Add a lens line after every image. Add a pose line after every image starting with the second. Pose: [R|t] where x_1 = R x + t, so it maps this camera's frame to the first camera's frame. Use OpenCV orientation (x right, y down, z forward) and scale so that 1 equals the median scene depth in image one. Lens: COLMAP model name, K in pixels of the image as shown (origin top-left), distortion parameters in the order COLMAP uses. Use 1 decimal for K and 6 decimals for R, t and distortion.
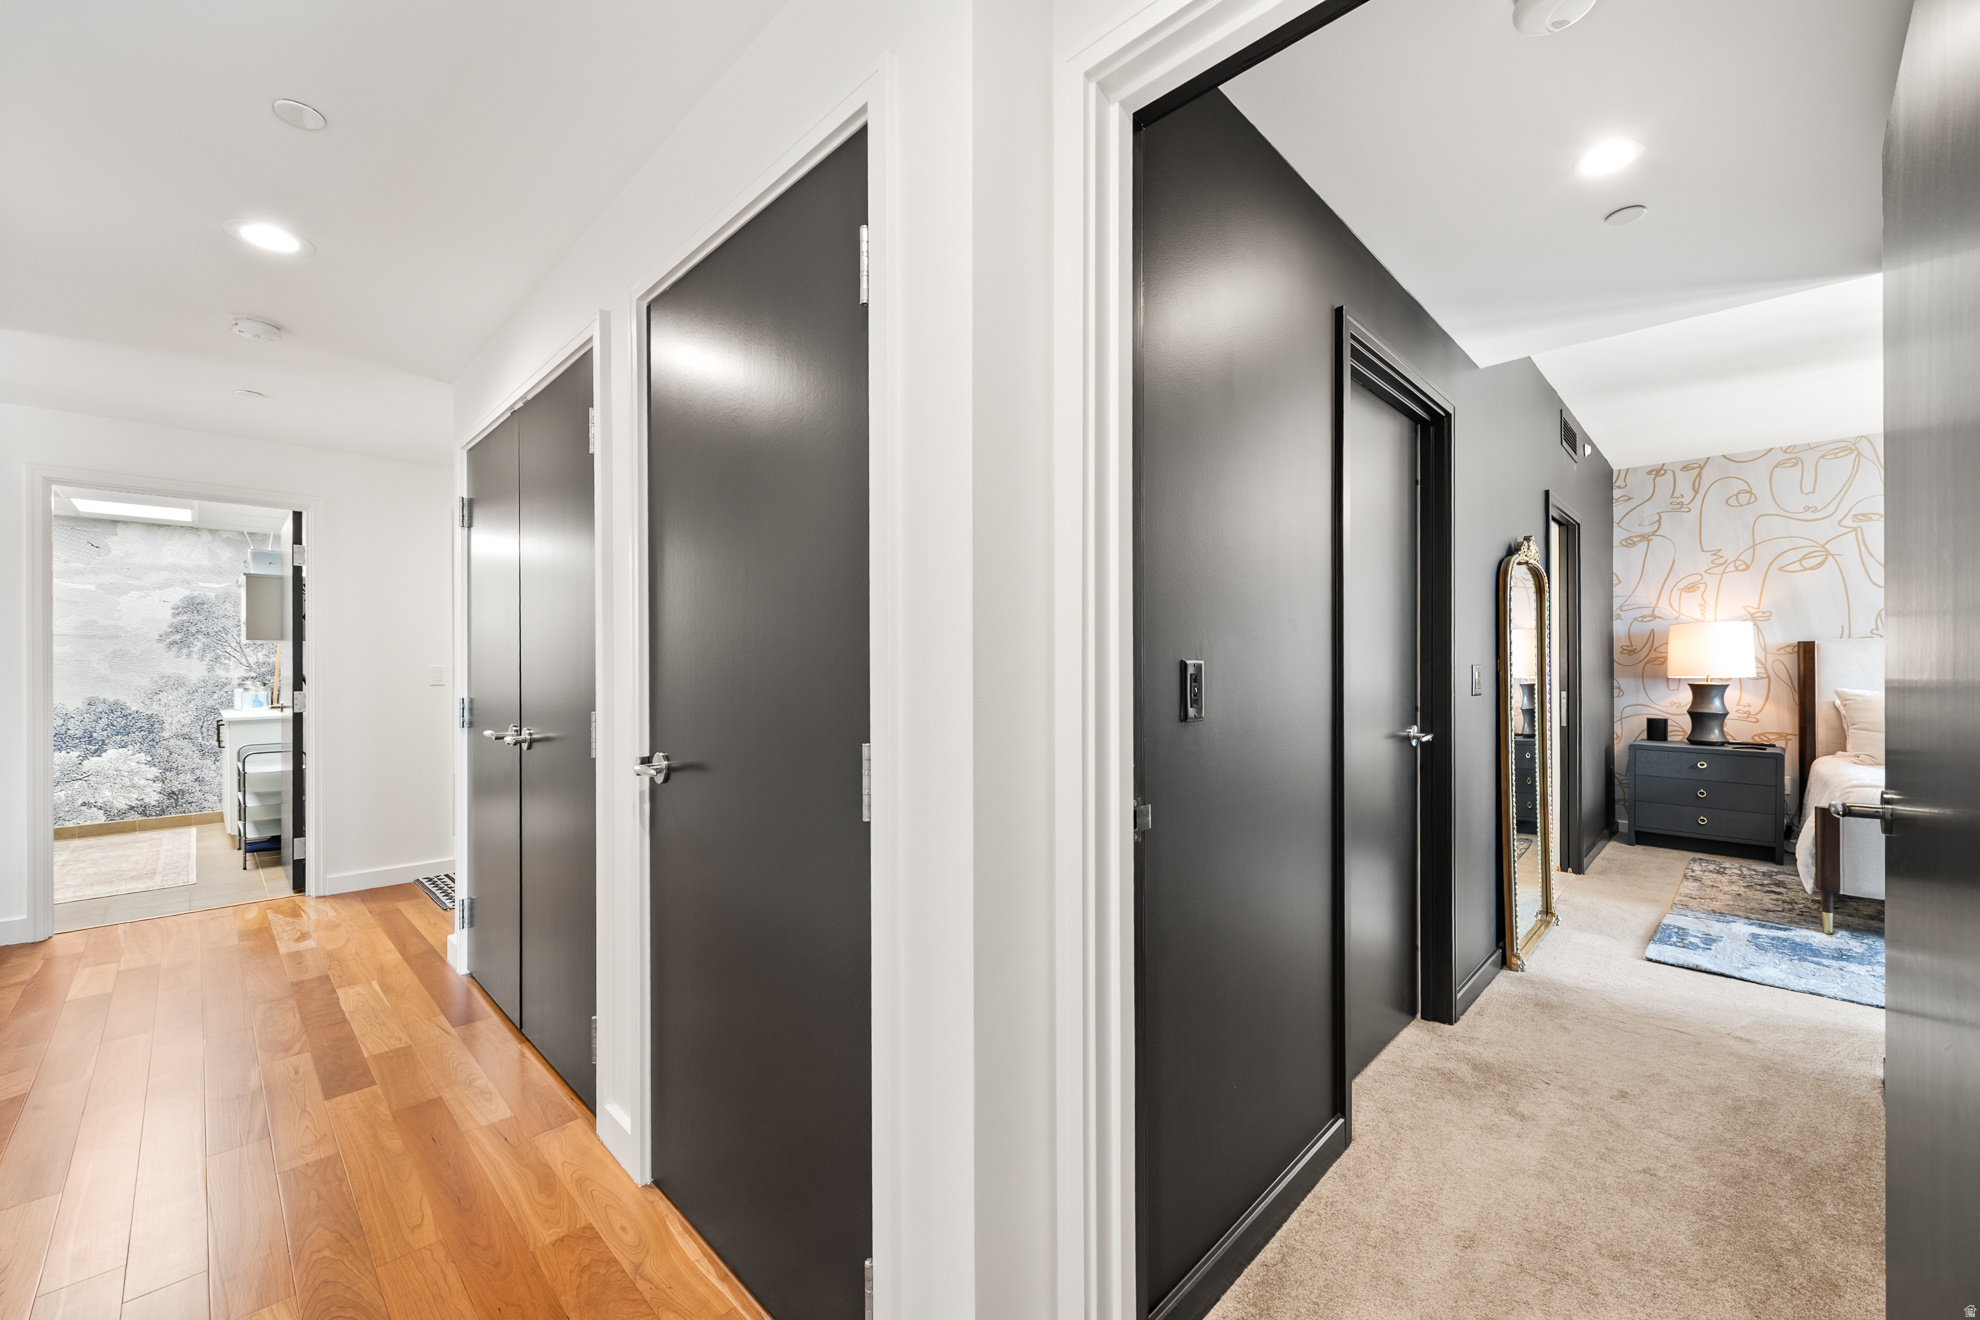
lens RADIAL K [[792.2, 0, 987.0], [0, 792.2, 666.6], [0, 0, 1]] dist [0.009707, -0.003421]
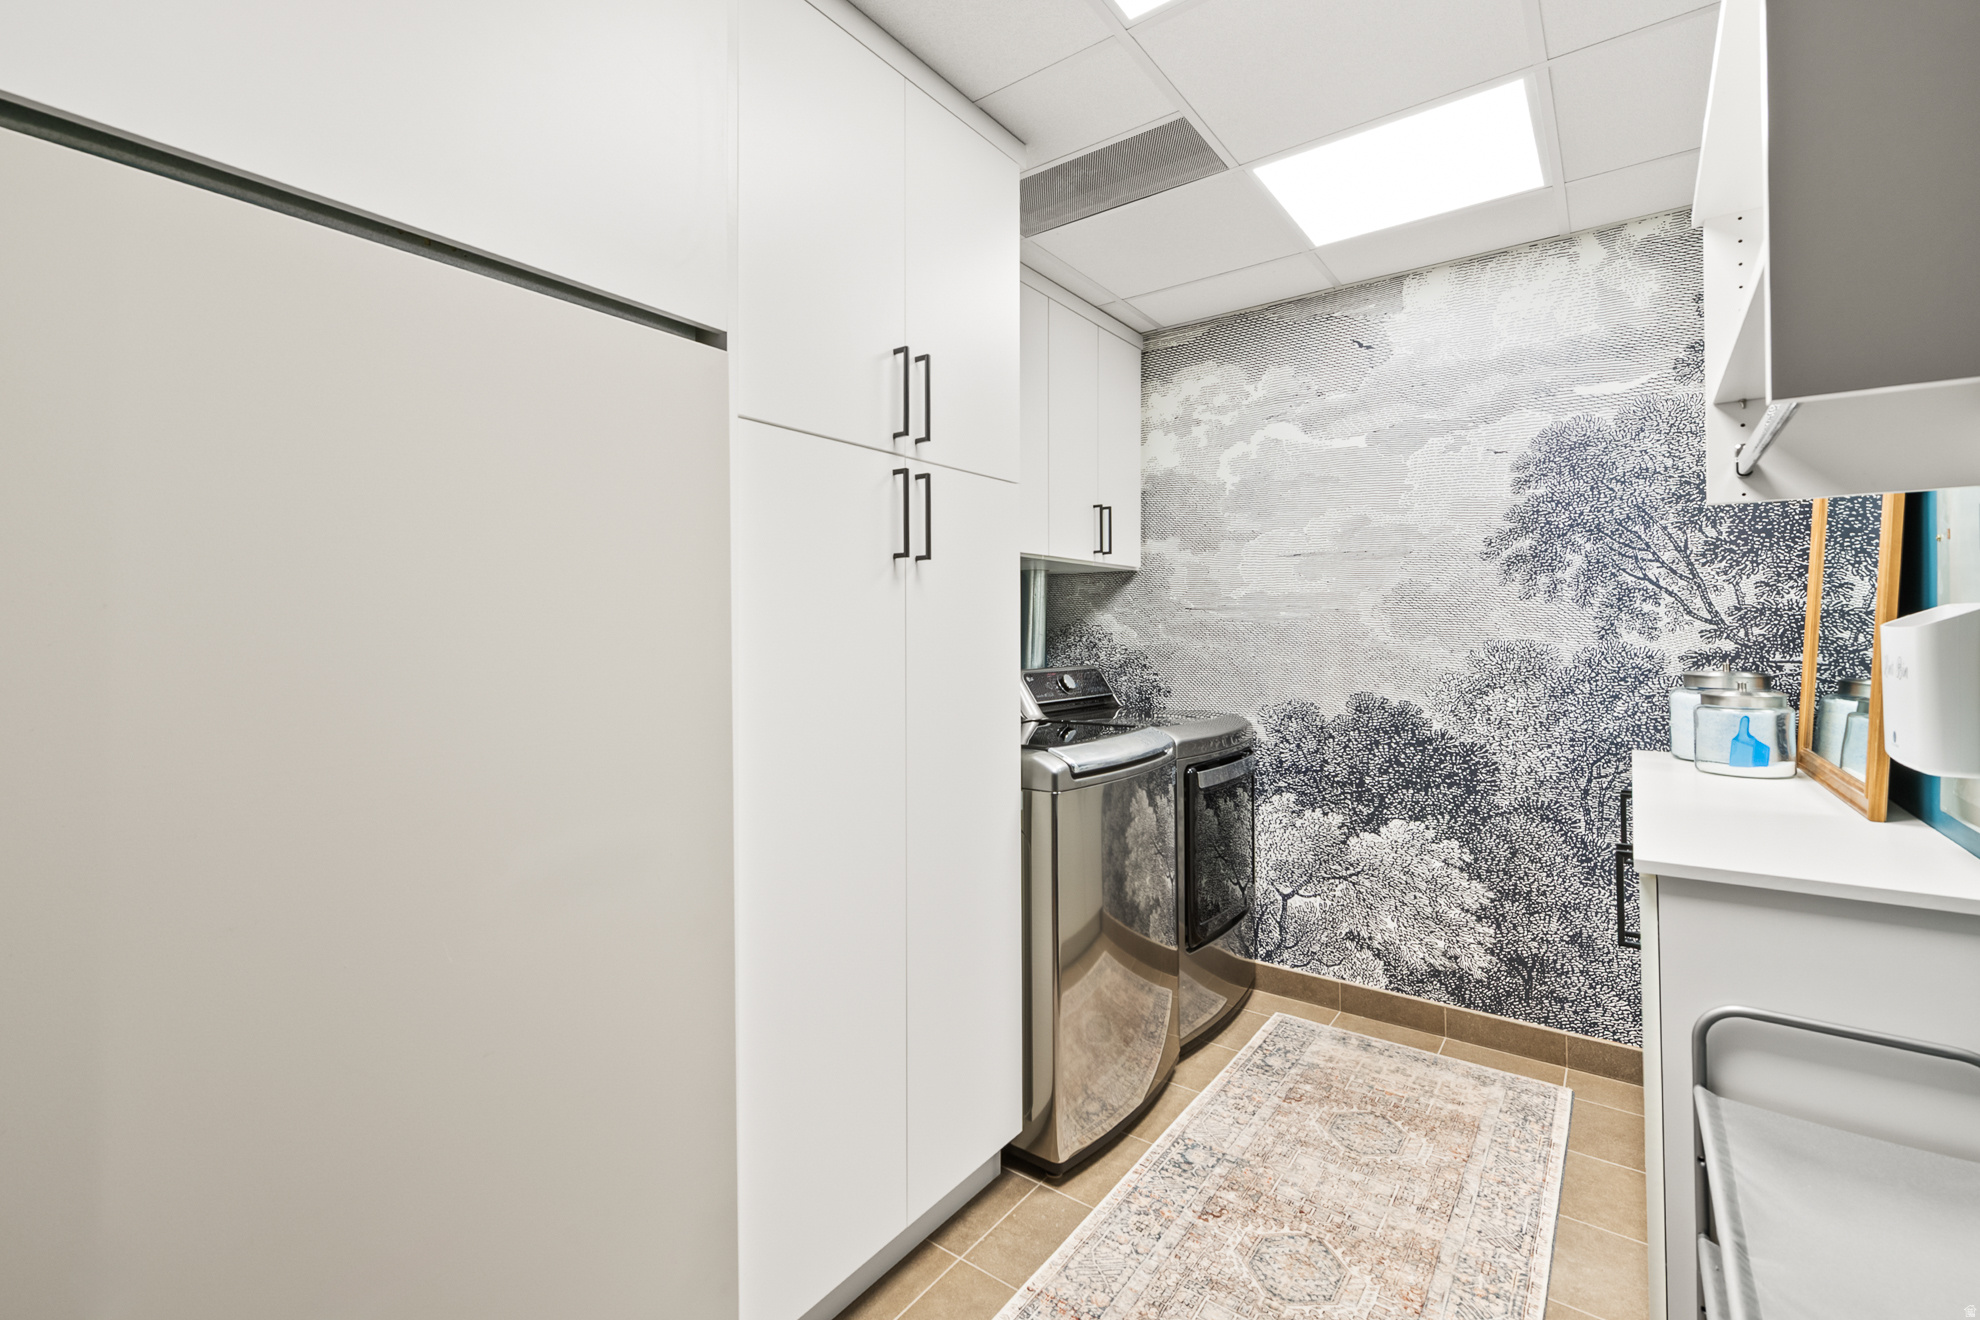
lens RADIAL K [[792.2, 0, 1011.0], [0, 792.2, 620.1], [0, 0, 1]] dist [0.009707, -0.003421]
pose [[0.120271, -0.007422, -0.992713, -0.680273], [0.004179, 0.999967, -0.006970, 0.000401], [0.992732, -0.003311, 0.120298, 0.721191]]
